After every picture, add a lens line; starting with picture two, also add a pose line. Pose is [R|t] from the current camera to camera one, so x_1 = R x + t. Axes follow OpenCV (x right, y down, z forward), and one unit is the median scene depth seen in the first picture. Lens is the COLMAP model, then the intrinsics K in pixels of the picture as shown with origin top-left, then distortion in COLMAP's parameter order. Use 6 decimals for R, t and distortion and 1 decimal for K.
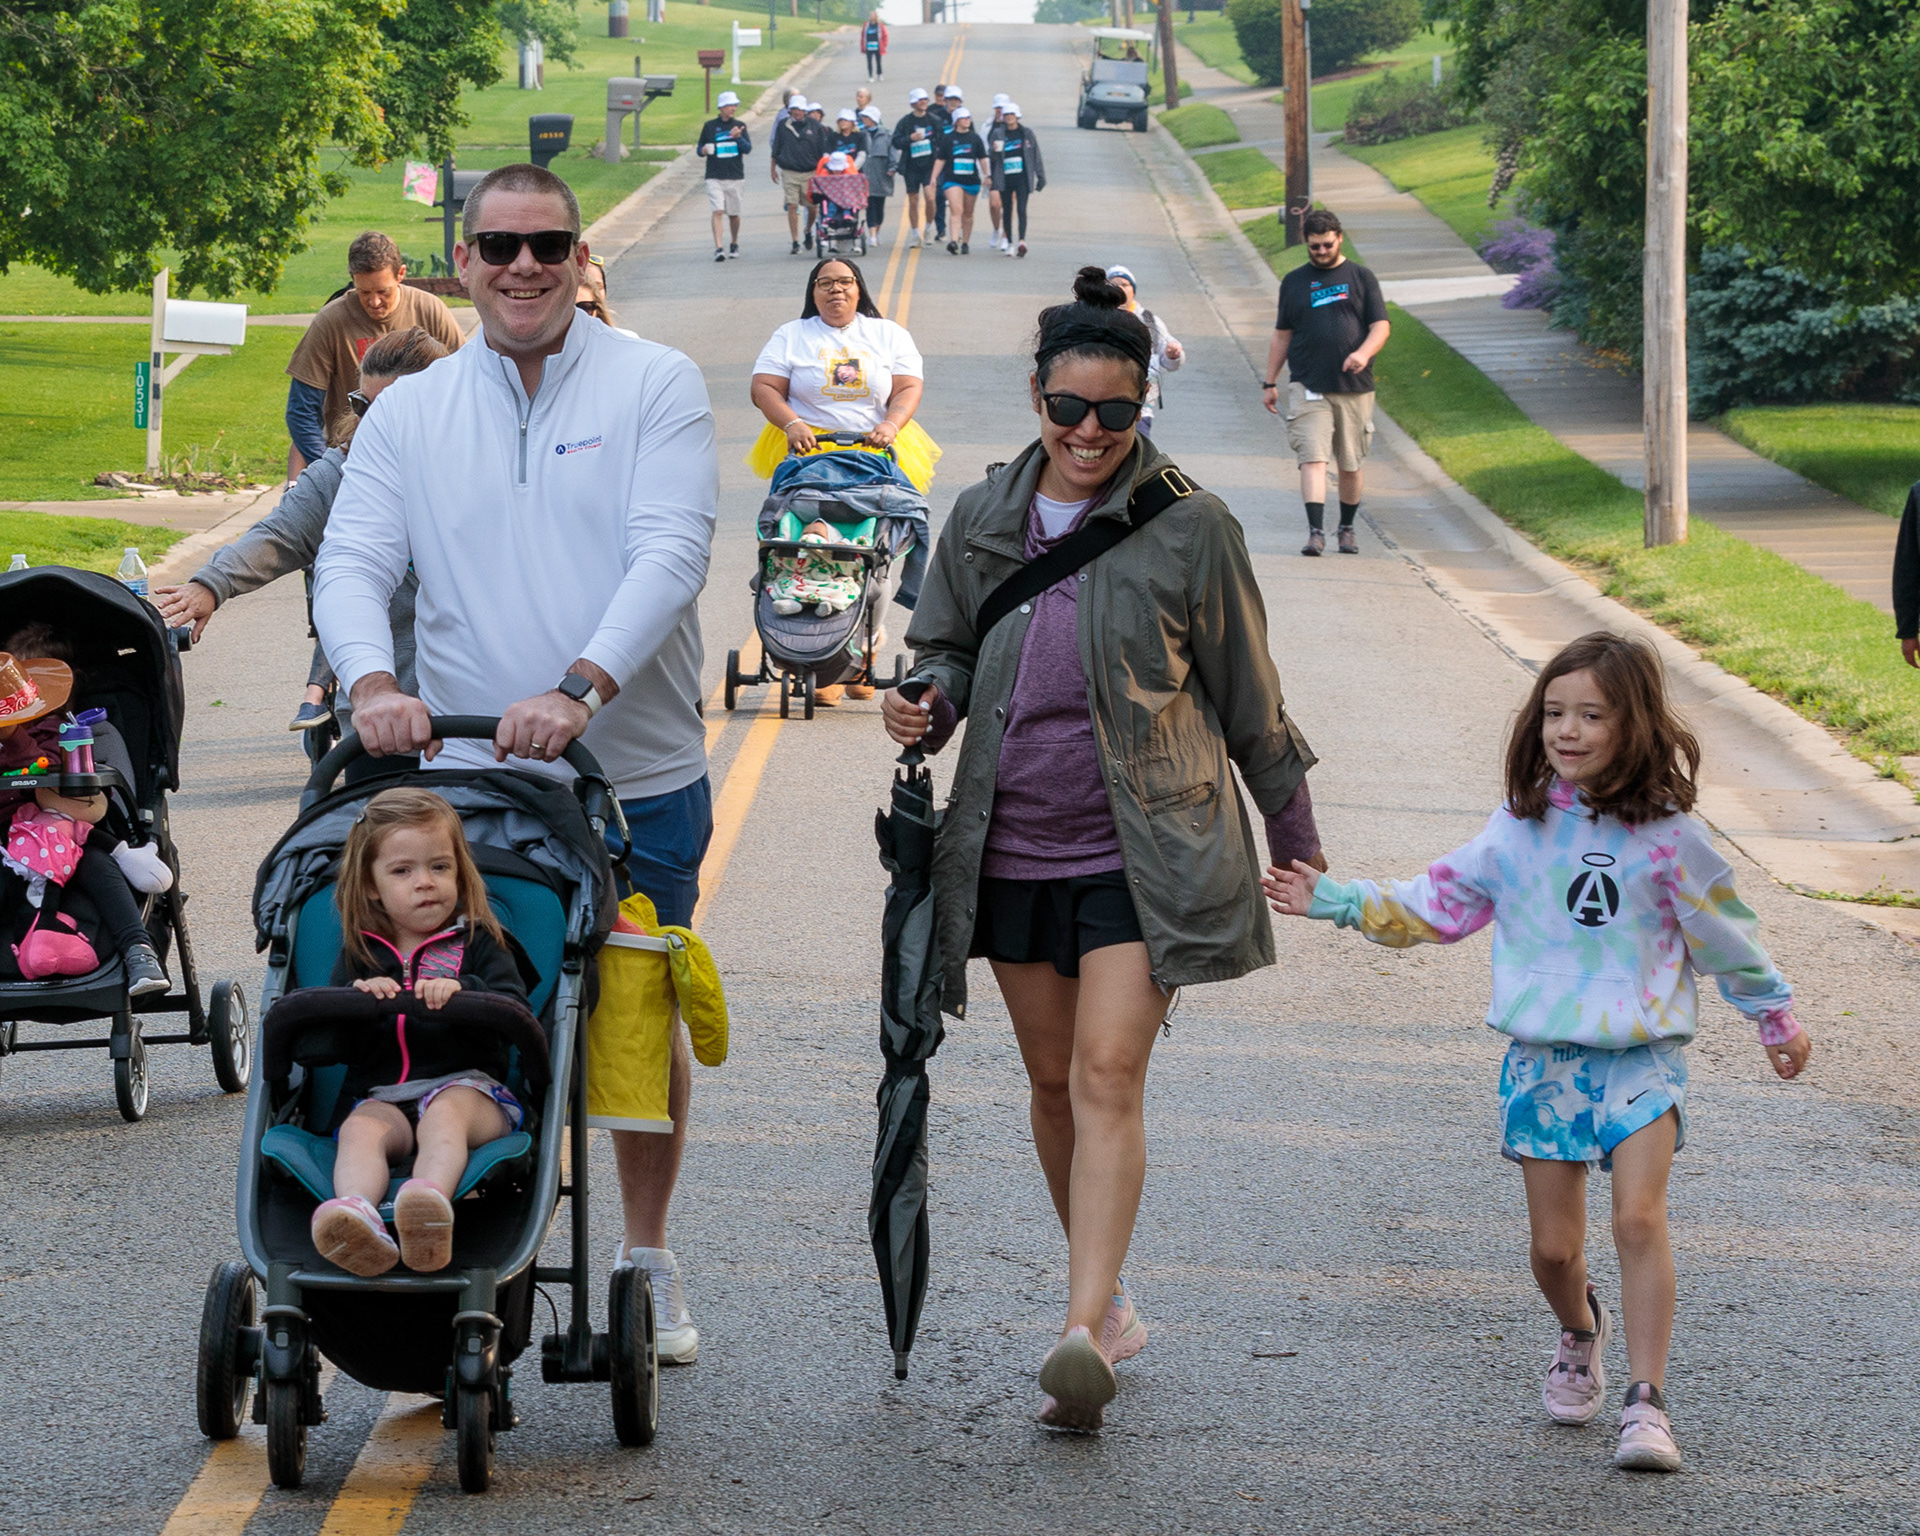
lens RADIAL K [[8019.5, 0, 798.7], [0, 8019.5, 765.9], [0, 0, 1]] dist [0.033001, 0.378888]
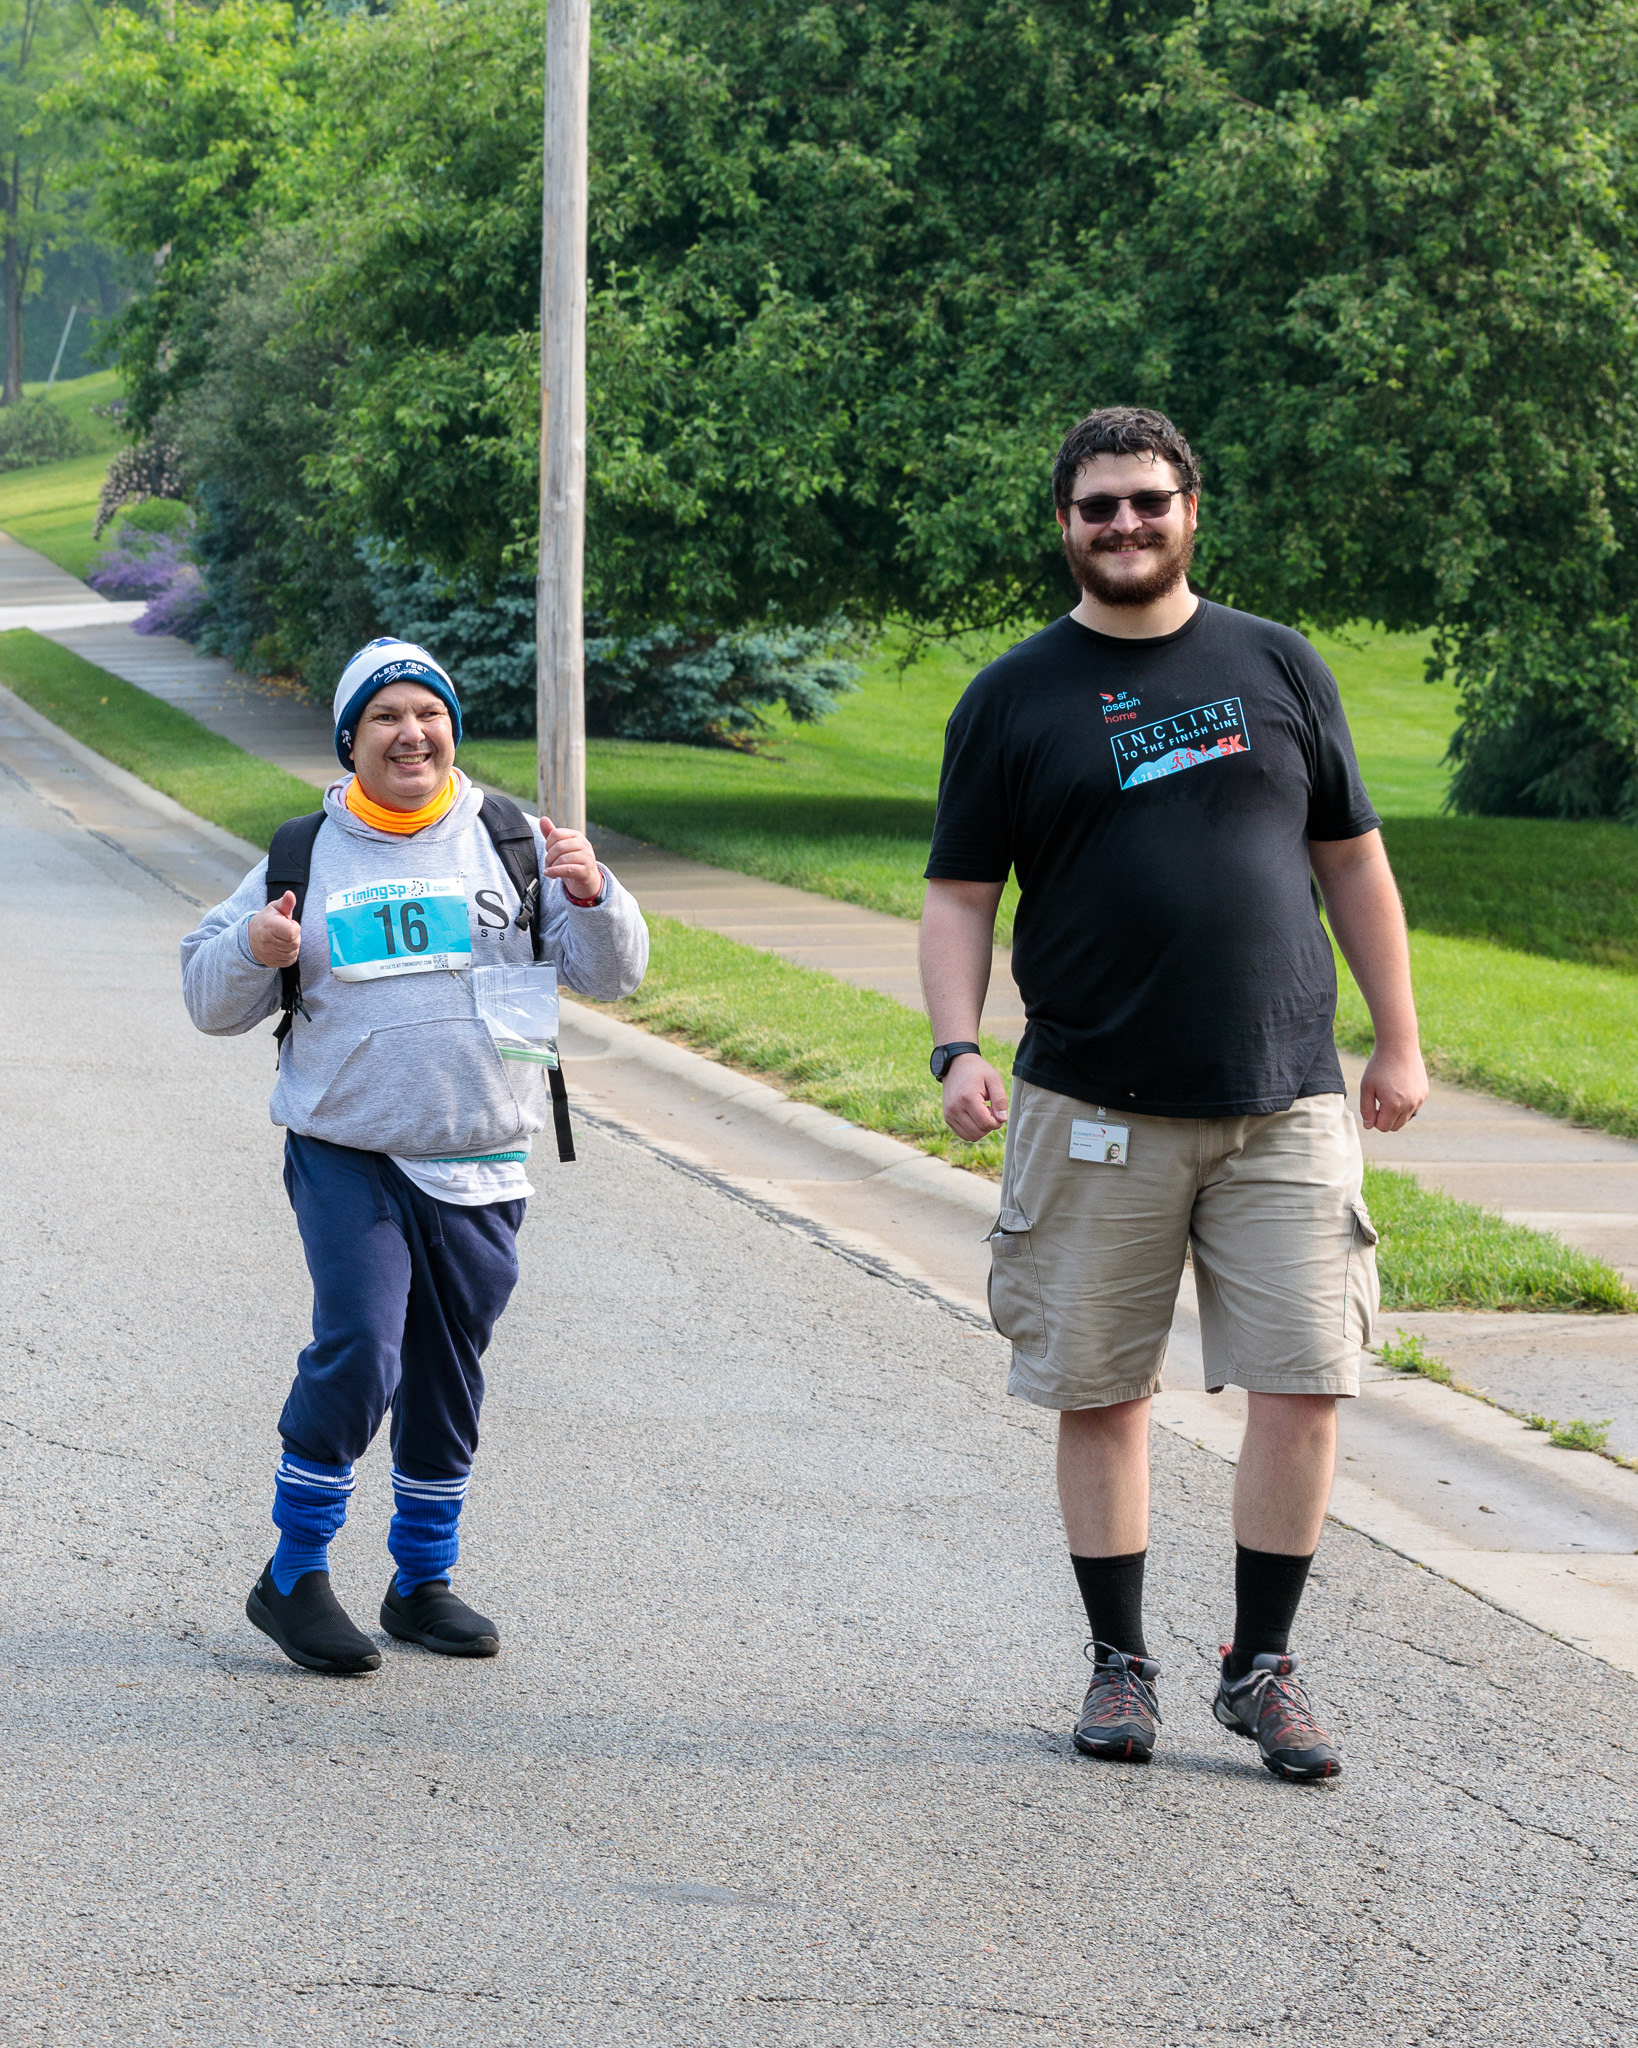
lens RADIAL K [[5871.4, 0, 410.0], [0, 5871.4, 1021.5], [0, 0, 1]] dist [0.011618, -0.464707]
pose [[0.983518, -0.002902, 0.180789, -0.021645], [0.001022, 0.999944, 0.010495, -0.020660], [-0.180809, -0.010137, 0.983466, 0.338566]]
